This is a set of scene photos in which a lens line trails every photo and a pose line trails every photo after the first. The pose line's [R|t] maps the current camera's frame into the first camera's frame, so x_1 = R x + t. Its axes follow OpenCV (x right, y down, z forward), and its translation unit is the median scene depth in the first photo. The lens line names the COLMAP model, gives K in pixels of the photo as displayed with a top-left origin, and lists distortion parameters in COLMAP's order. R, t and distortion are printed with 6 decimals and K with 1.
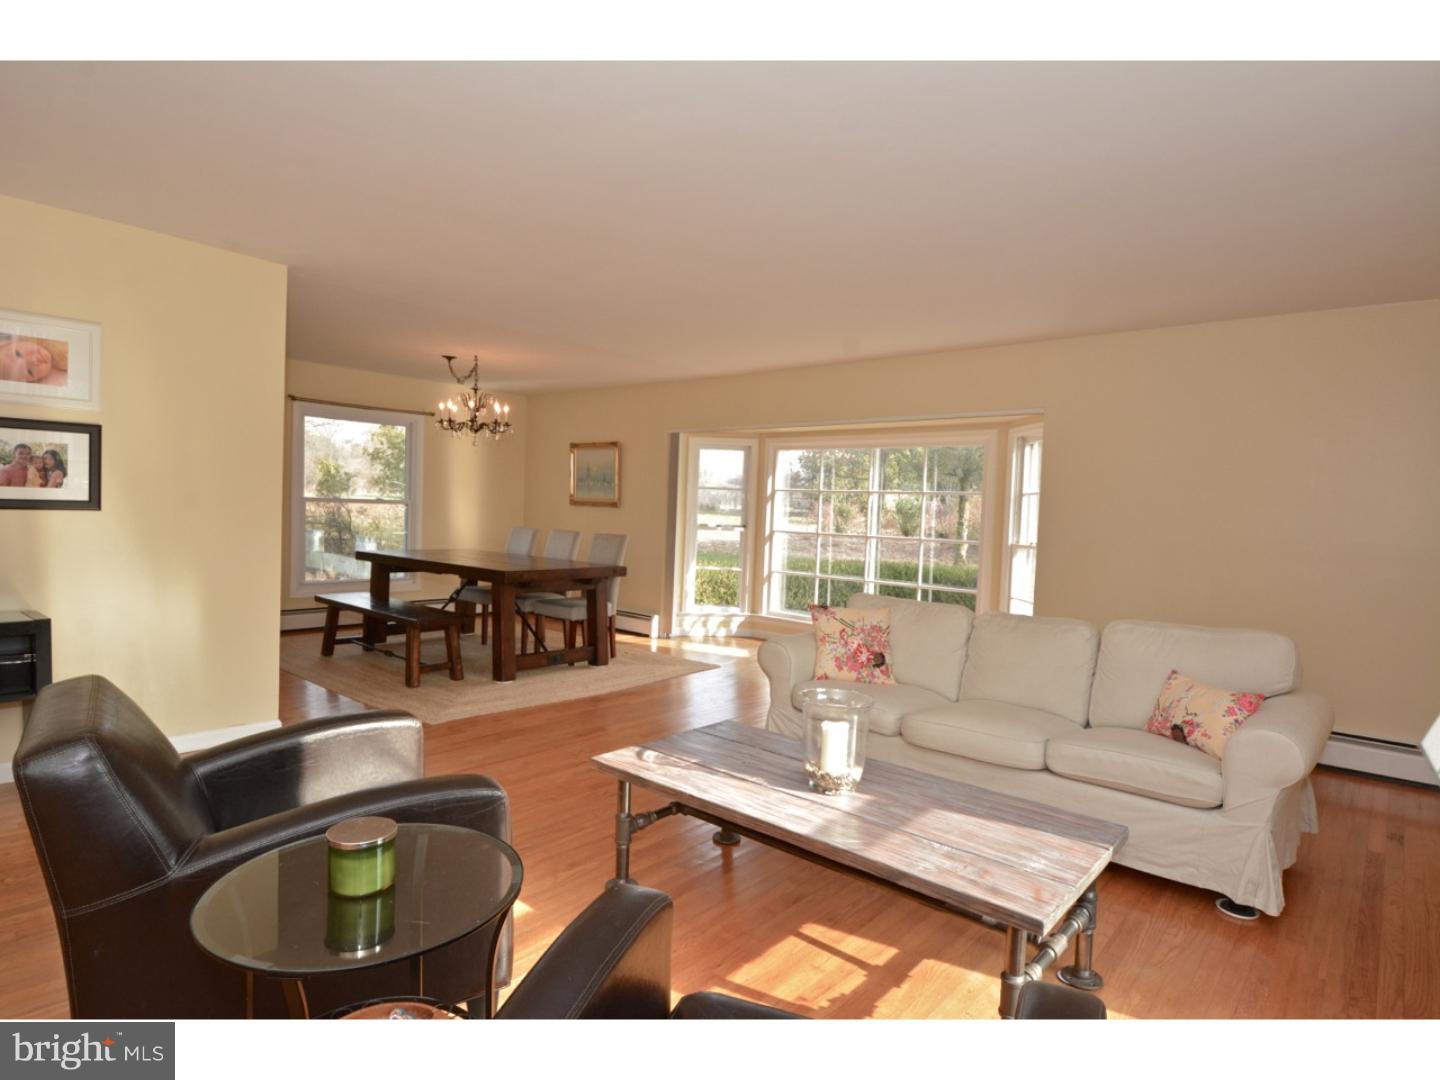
lens RADIAL K [[739.0, 0, 722.1], [0, 739.0, 532.7], [0, 0, 1]] dist [0.003587, 0.001175]
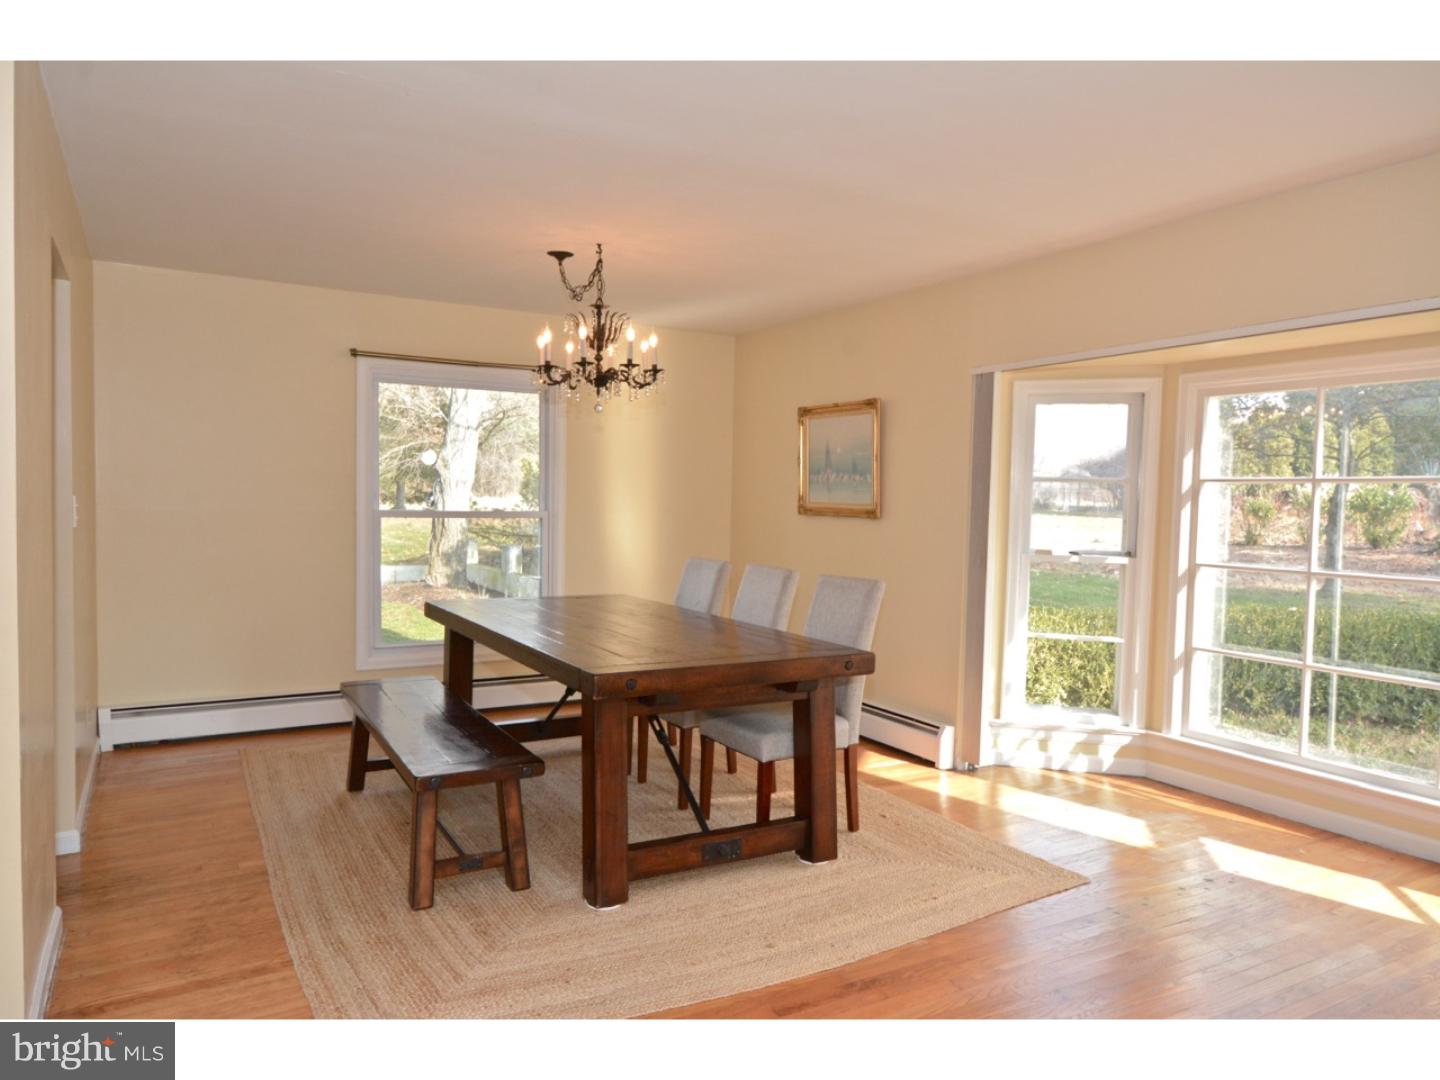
lens RADIAL K [[947.1, 0, 717.4], [0, 947.1, 559.6], [0, 0, 1]] dist [0.011139, -0.003007]
pose [[0.941249, 0.001632, -0.337709, -0.016140], [0.005425, 0.999786, 0.019951, -0.019664], [0.337670, -0.020610, 0.941039, 0.309792]]
